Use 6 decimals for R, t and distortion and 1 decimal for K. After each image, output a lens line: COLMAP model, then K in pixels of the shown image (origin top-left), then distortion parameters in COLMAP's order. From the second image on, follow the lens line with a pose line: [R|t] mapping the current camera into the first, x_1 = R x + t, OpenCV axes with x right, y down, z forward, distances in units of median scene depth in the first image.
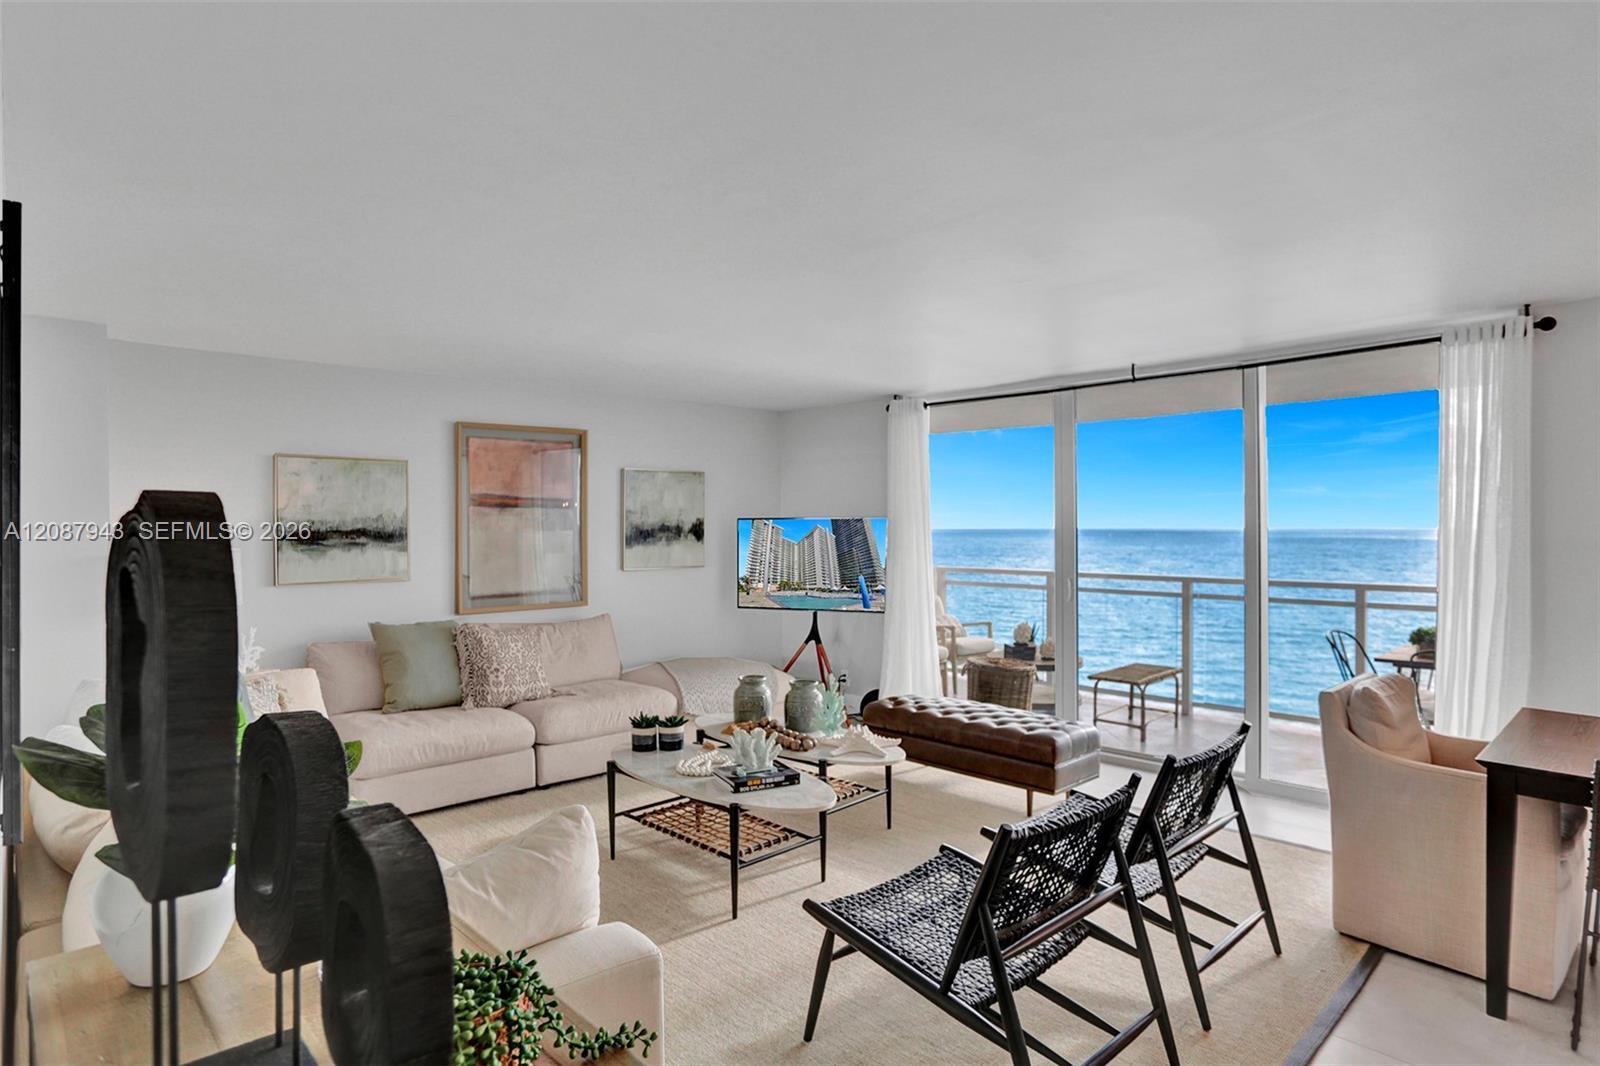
lens RADIAL K [[804.1, 0, 795.6], [0, 804.1, 542.2], [0, 0, 1]] dist [-0.015064, -0.000298]
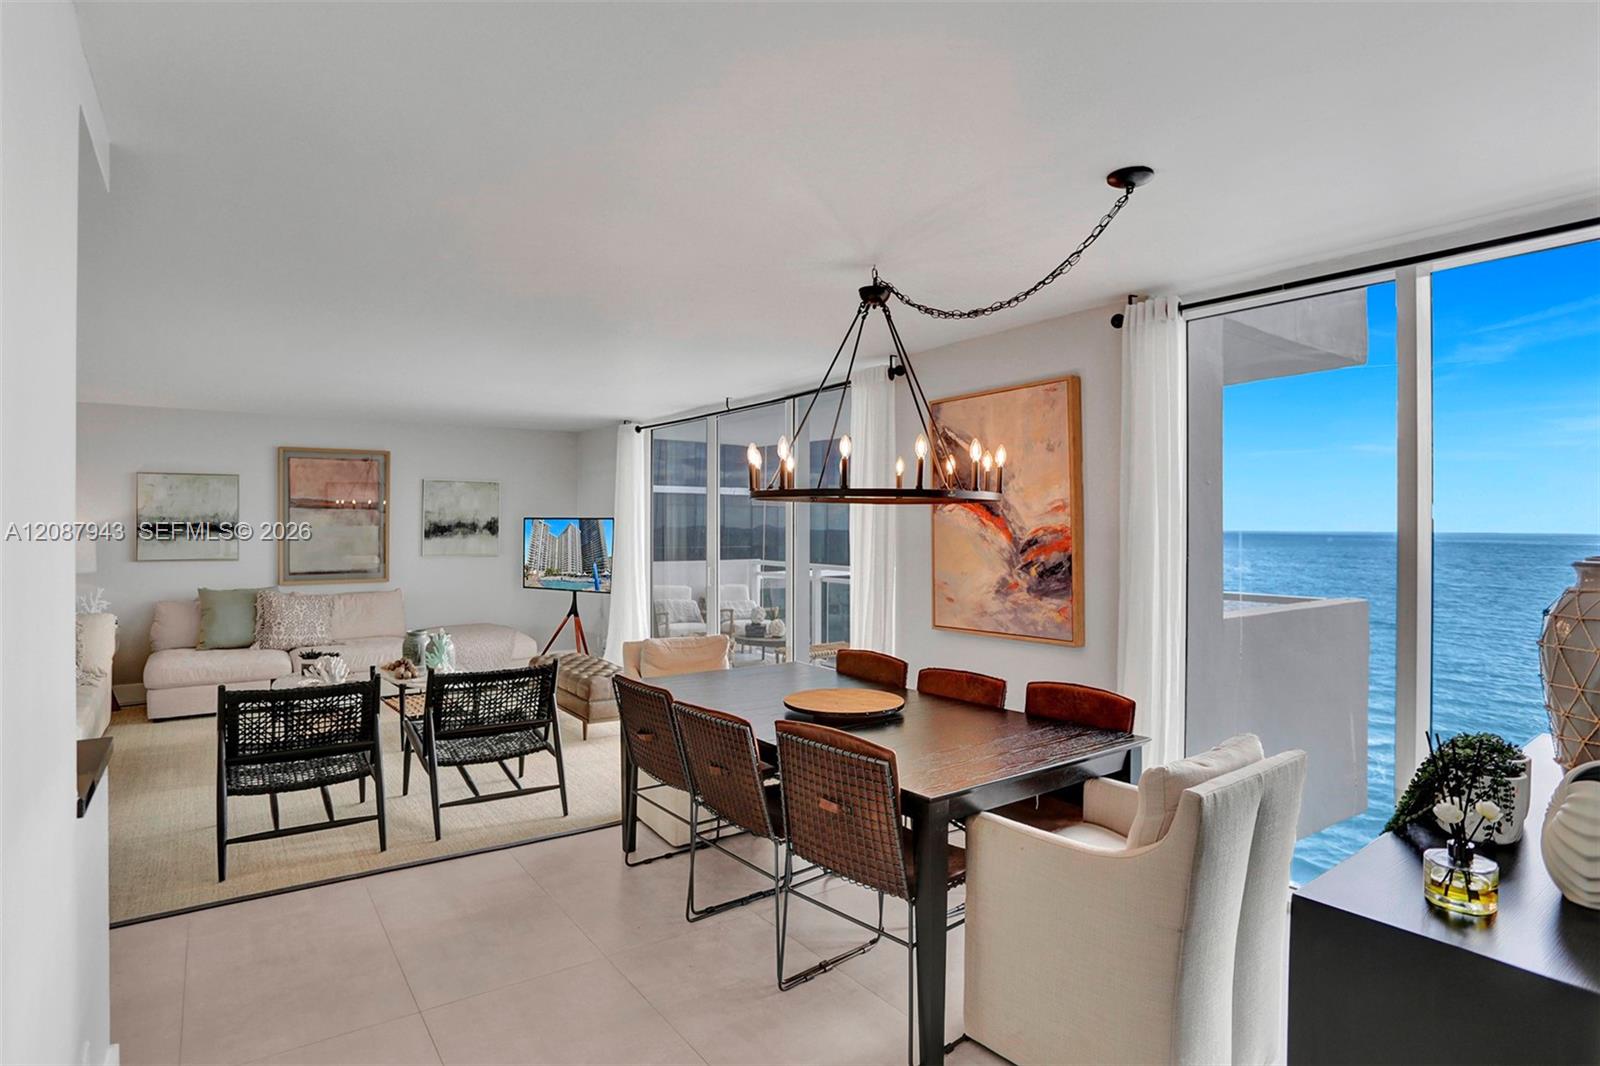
lens RADIAL K [[805.2, 0, 786.1], [0, 805.2, 529.7], [0, 0, 1]] dist [0.004408, 0.000686]
pose [[0.984095, 0.009538, -0.177386, 0.600201], [-0.011995, 0.999846, -0.012784, 0.000936], [0.177237, 0.014709, 0.984058, -0.194133]]
